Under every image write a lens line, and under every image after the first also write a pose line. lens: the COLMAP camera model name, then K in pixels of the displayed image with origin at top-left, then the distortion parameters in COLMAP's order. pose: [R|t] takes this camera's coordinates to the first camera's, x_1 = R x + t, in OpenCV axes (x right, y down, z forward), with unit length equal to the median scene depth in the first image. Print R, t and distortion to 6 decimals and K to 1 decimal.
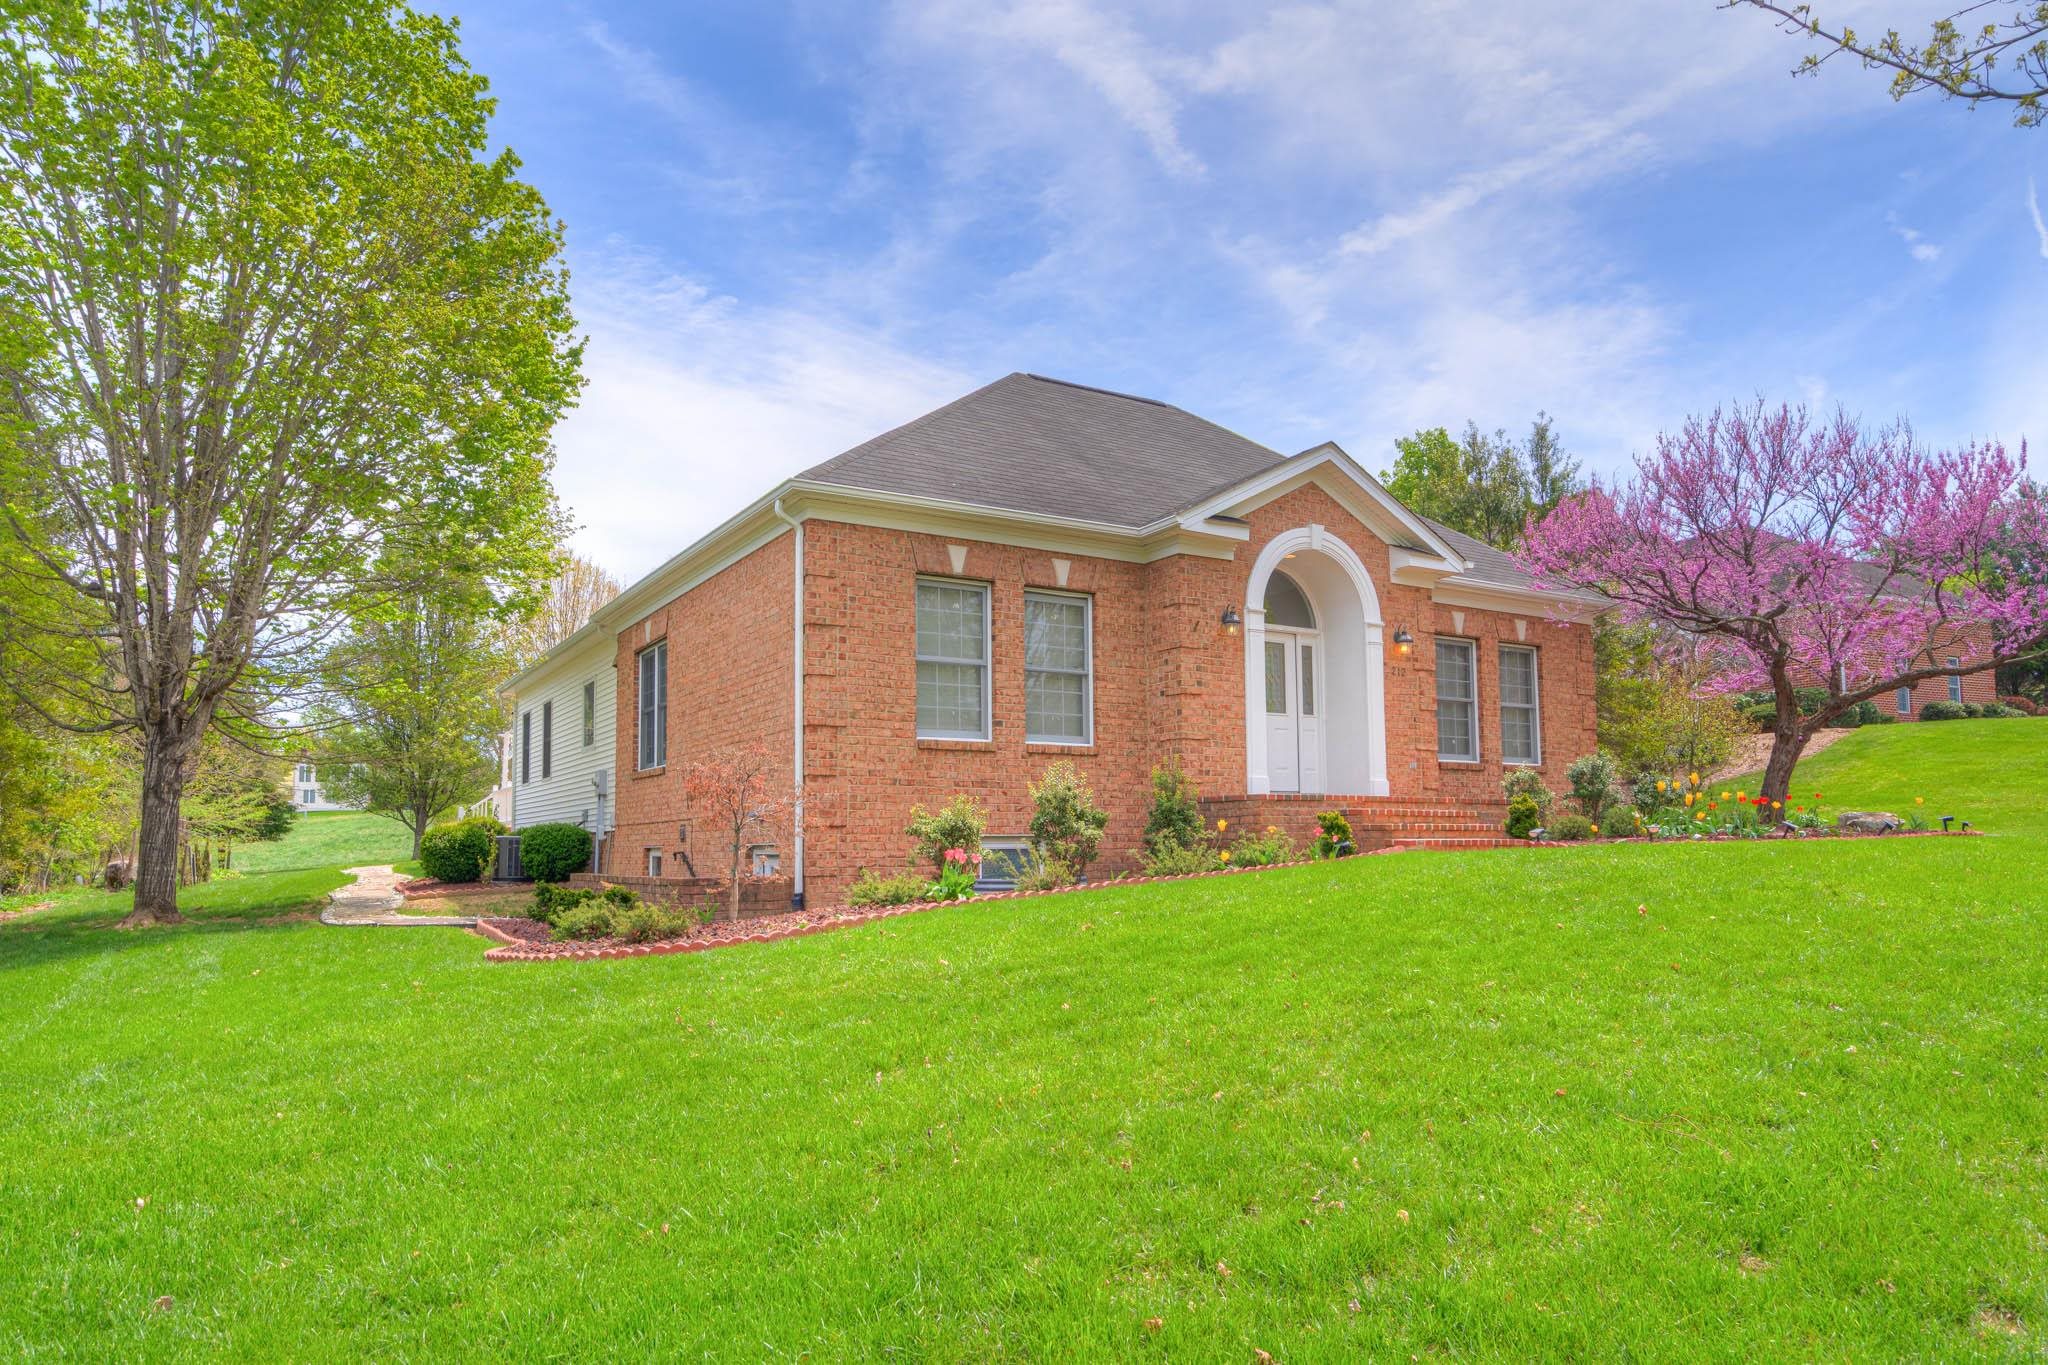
lens RADIAL K [[1251.5, 0, 1023.9], [0, 1251.5, 760.9], [0, 0, 1]] dist [-0.002963, -0.002655]
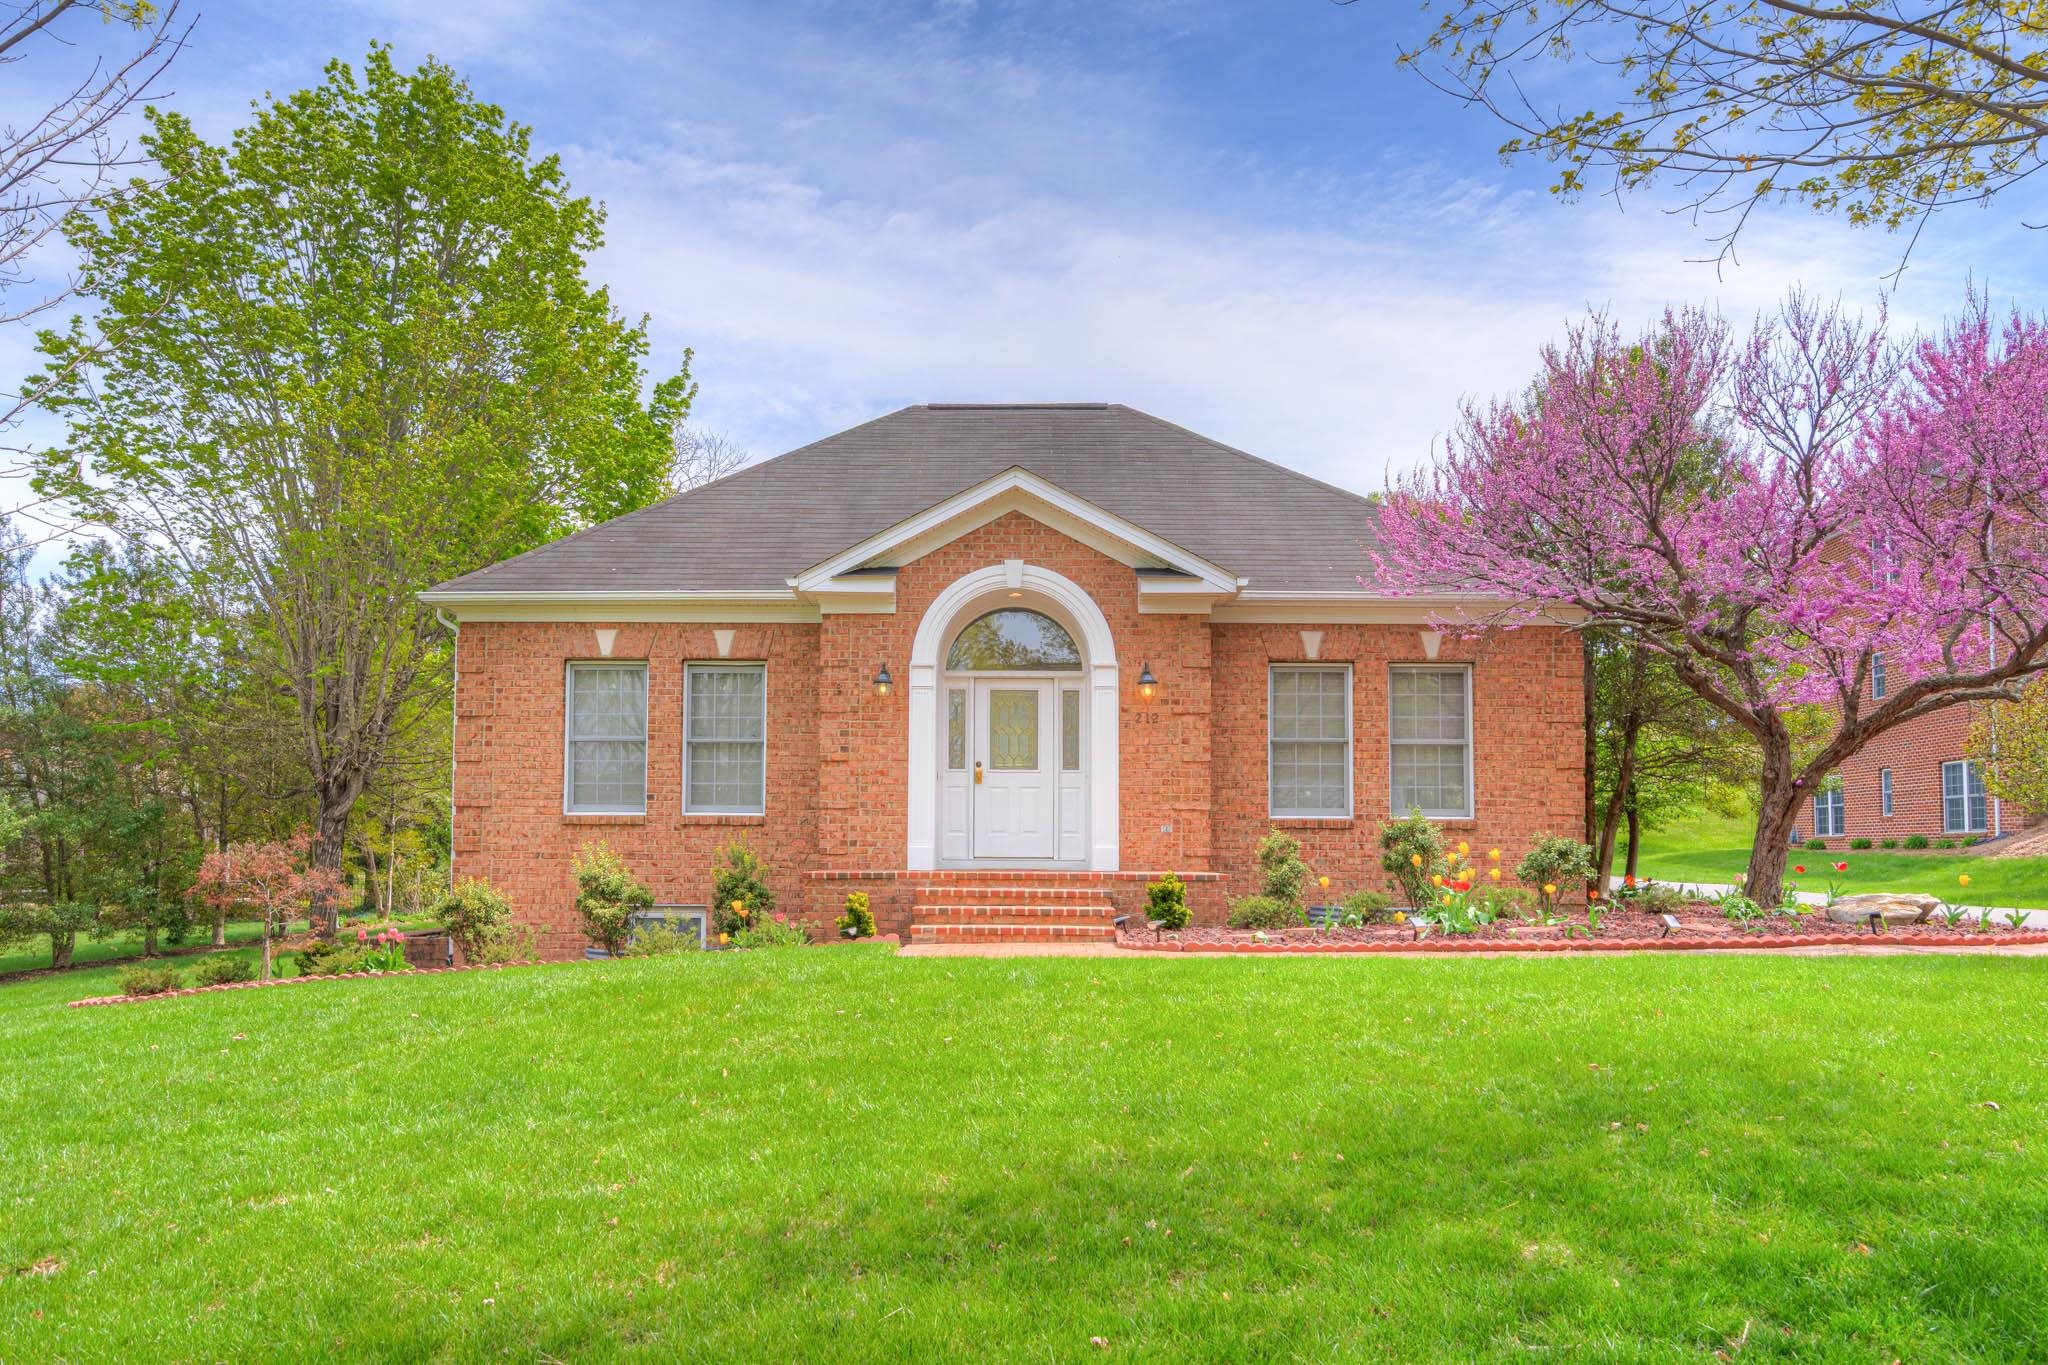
lens RADIAL K [[1444.3, 0, 1026.3], [0, 1444.3, 780.5], [0, 0, 1]] dist [-0.002560, -0.003706]
pose [[0.852870, -0.015042, -0.521907, 0.823512], [0.024675, 0.999629, 0.011511, -0.047117], [0.521541, -0.022695, 0.852924, 0.135791]]
